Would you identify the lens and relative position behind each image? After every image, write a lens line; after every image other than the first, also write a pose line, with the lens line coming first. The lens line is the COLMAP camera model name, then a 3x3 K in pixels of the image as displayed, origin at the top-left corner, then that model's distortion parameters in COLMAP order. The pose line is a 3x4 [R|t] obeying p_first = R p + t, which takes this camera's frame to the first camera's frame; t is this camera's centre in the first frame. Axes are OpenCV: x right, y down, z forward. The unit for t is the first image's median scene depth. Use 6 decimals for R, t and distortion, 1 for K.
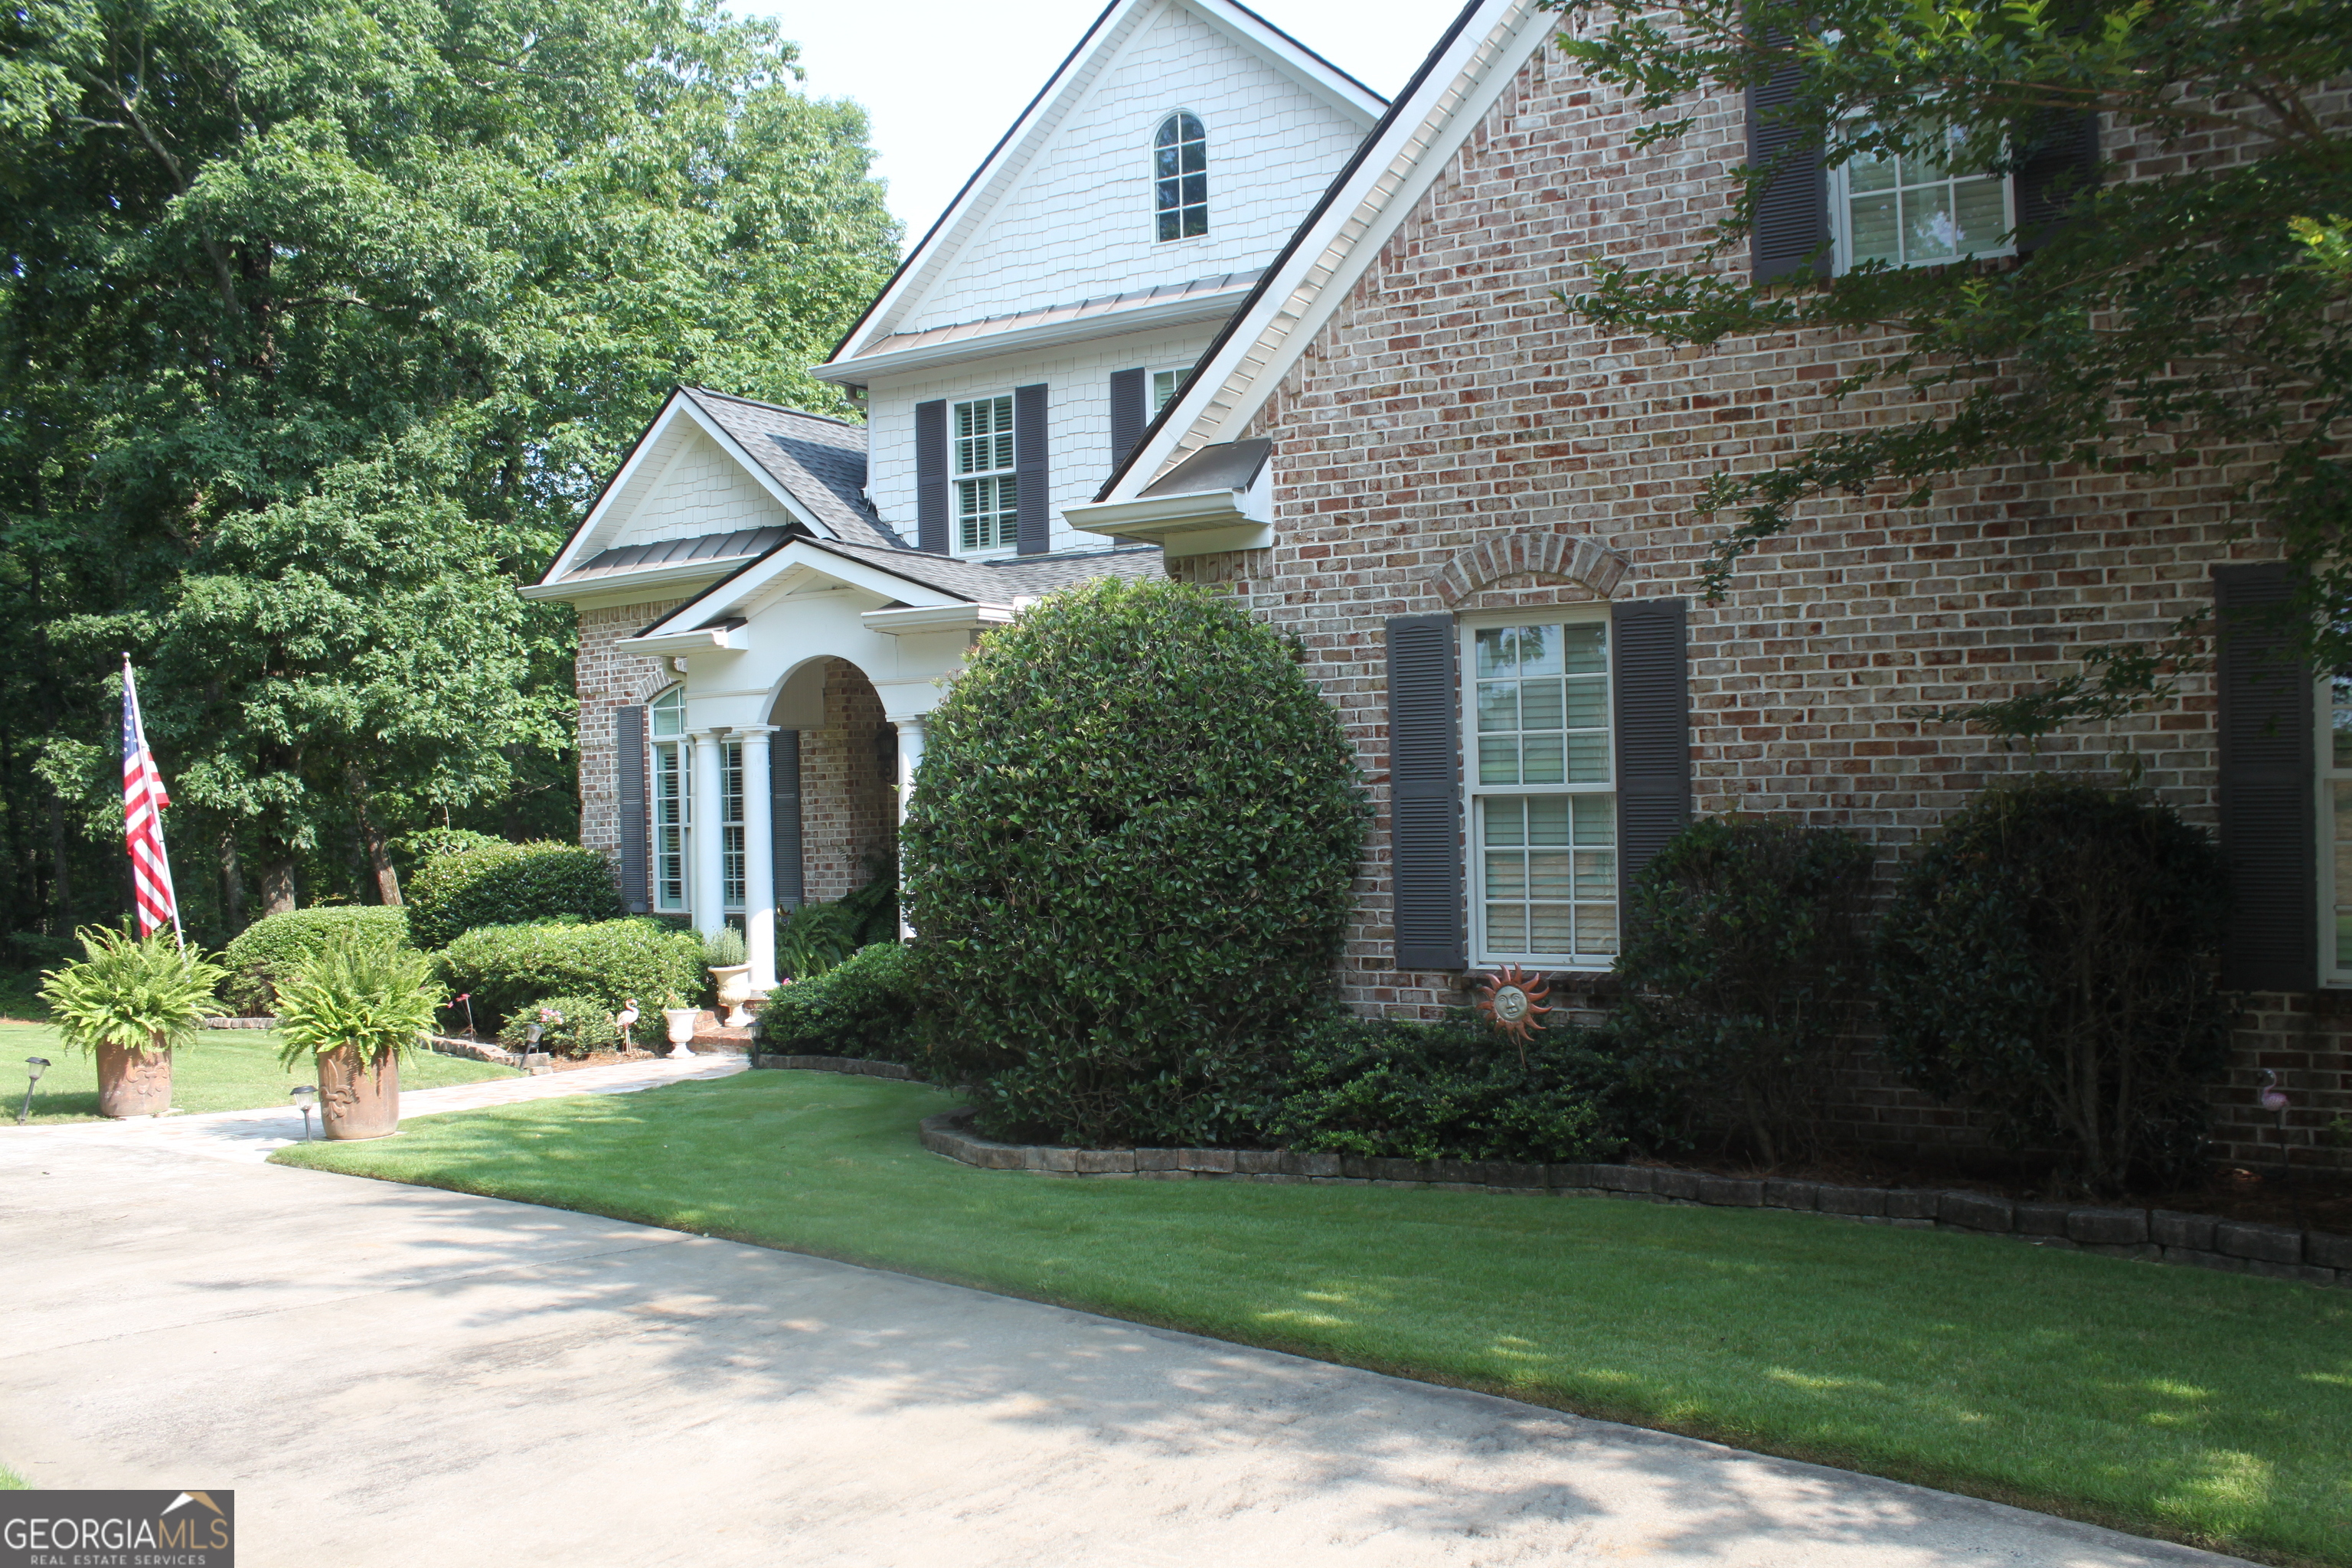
lens RADIAL K [[1970.6, 0, 1174.9], [0, 1970.6, 788.1], [0, 0, 1]] dist [-0.102917, -0.001563]
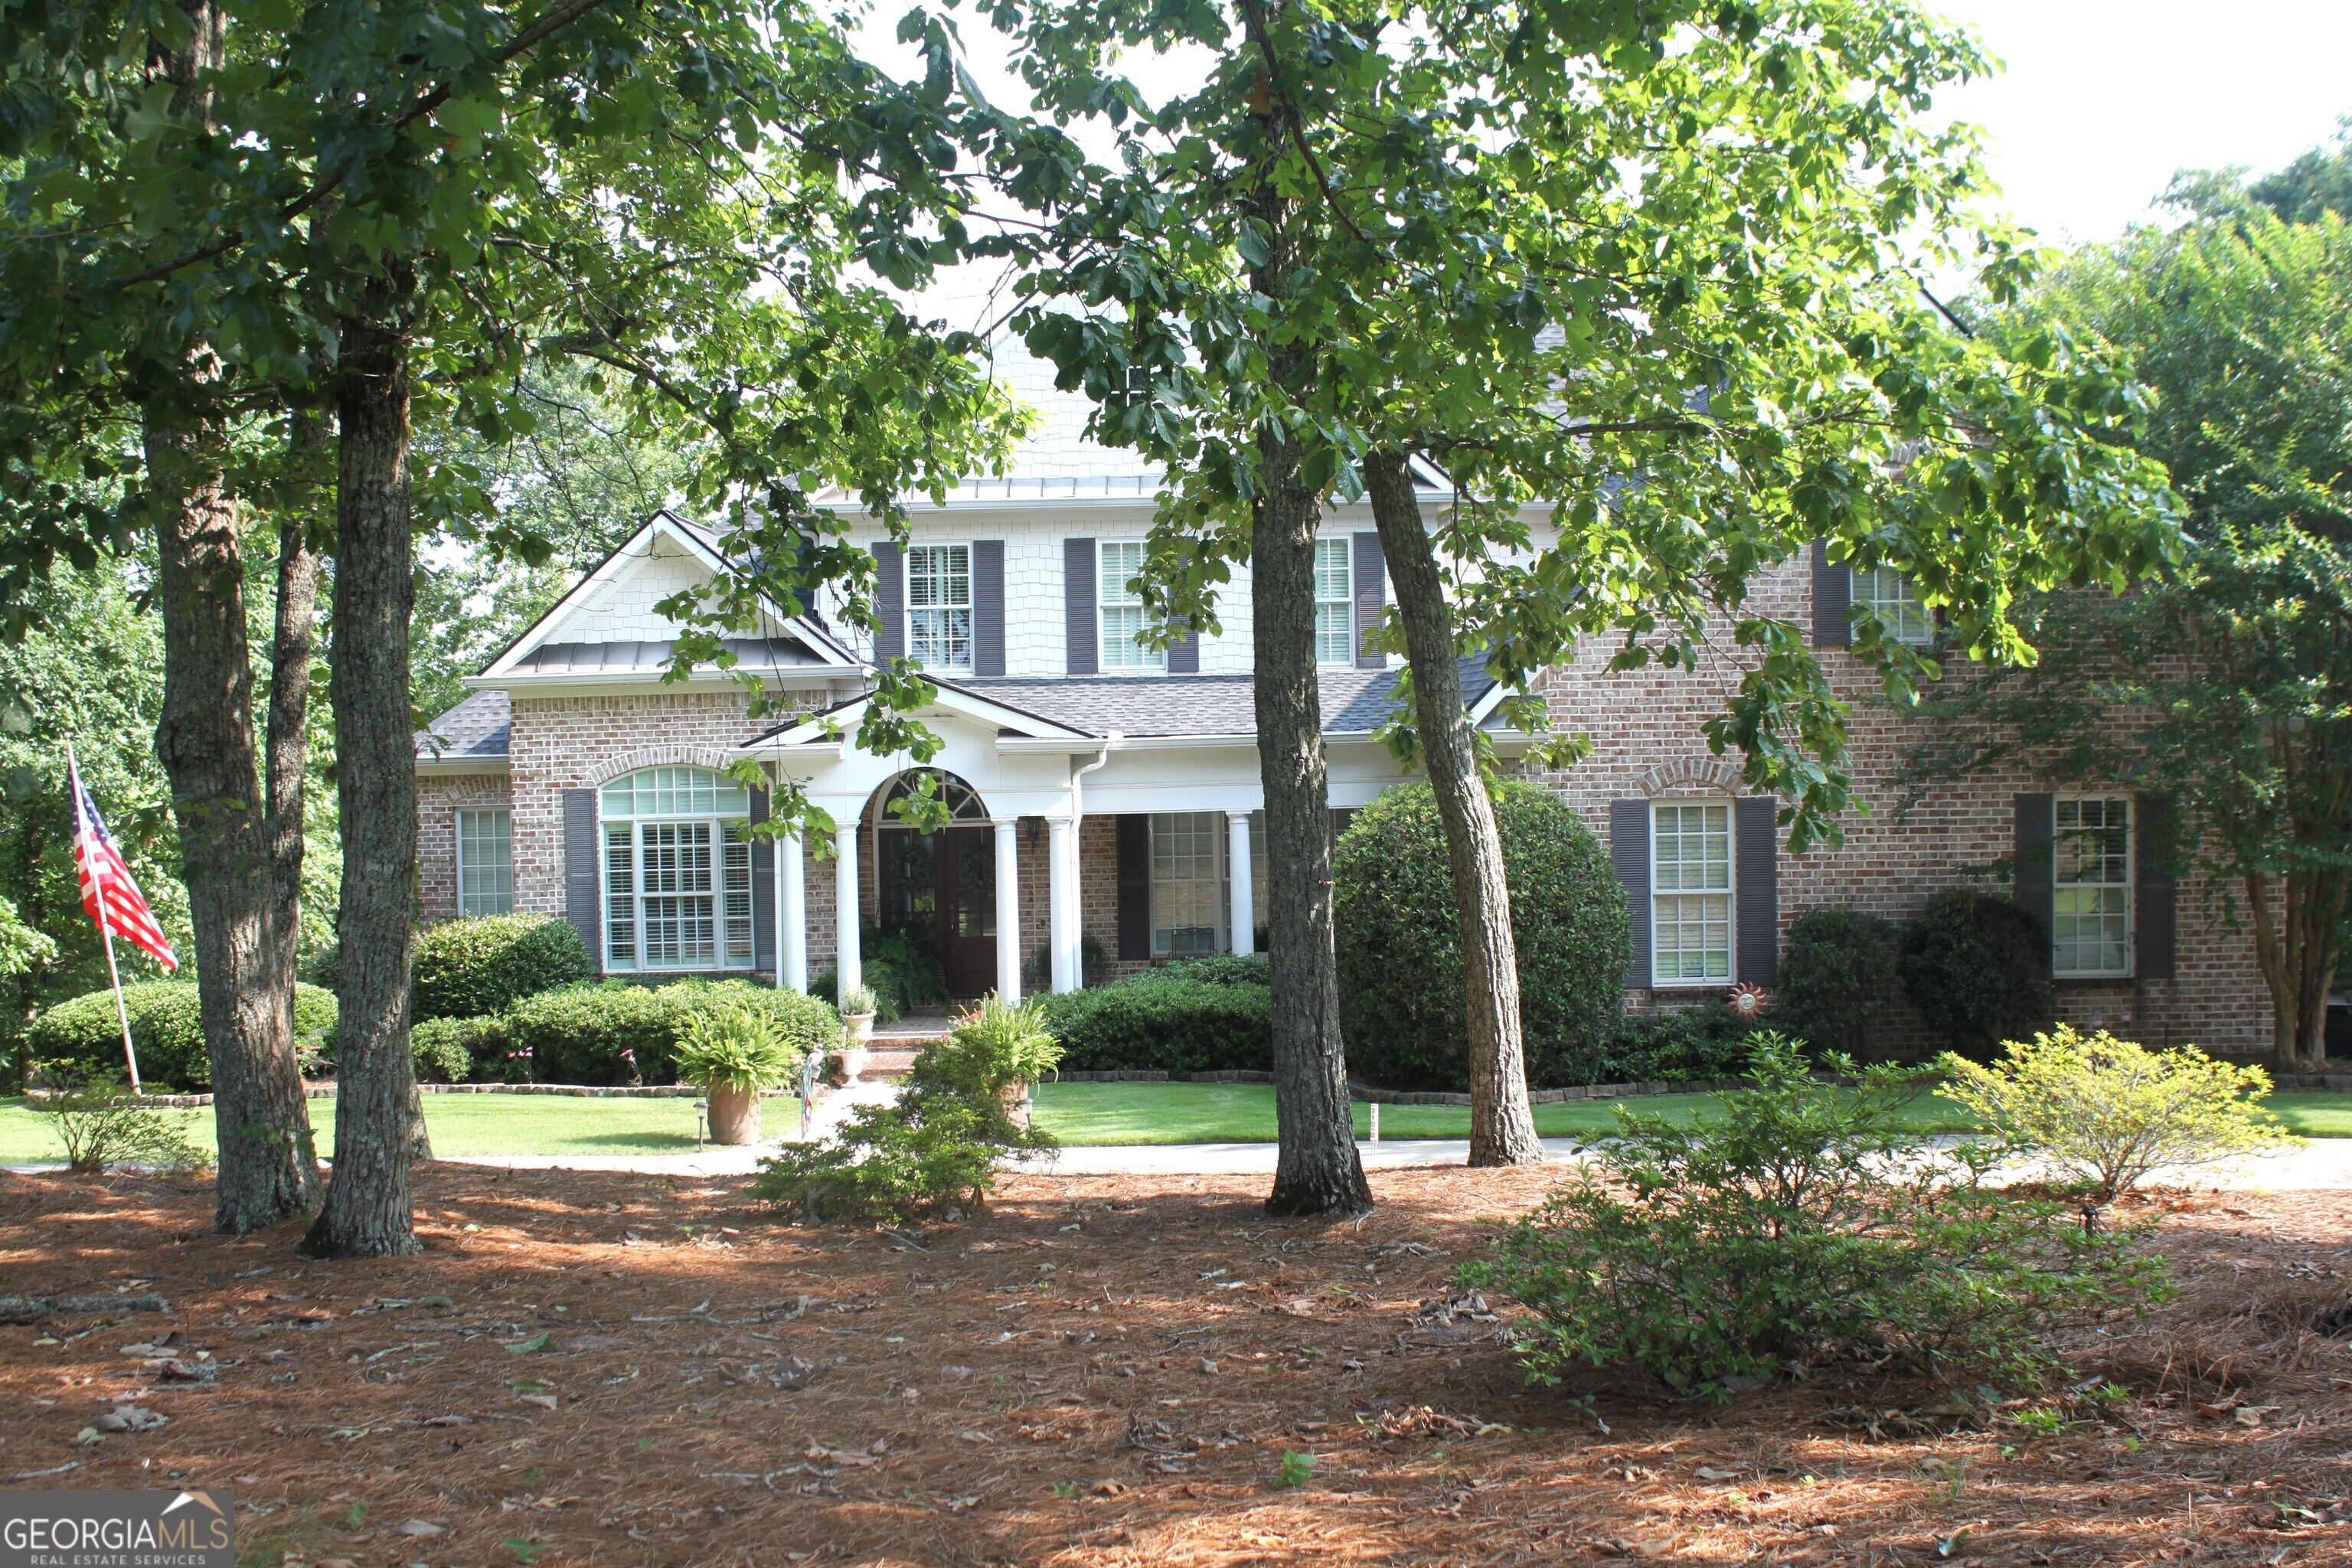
lens RADIAL K [[2617.0, 0, 1176.4], [0, 2617.0, 784.2], [0, 0, 1]] dist [0.003001, 0.000000]
pose [[0.855676, -0.003694, 0.517499, -0.941358], [-0.004399, 0.999886, 0.014411, -0.083439], [-0.517494, -0.014608, 0.855562, -0.557146]]
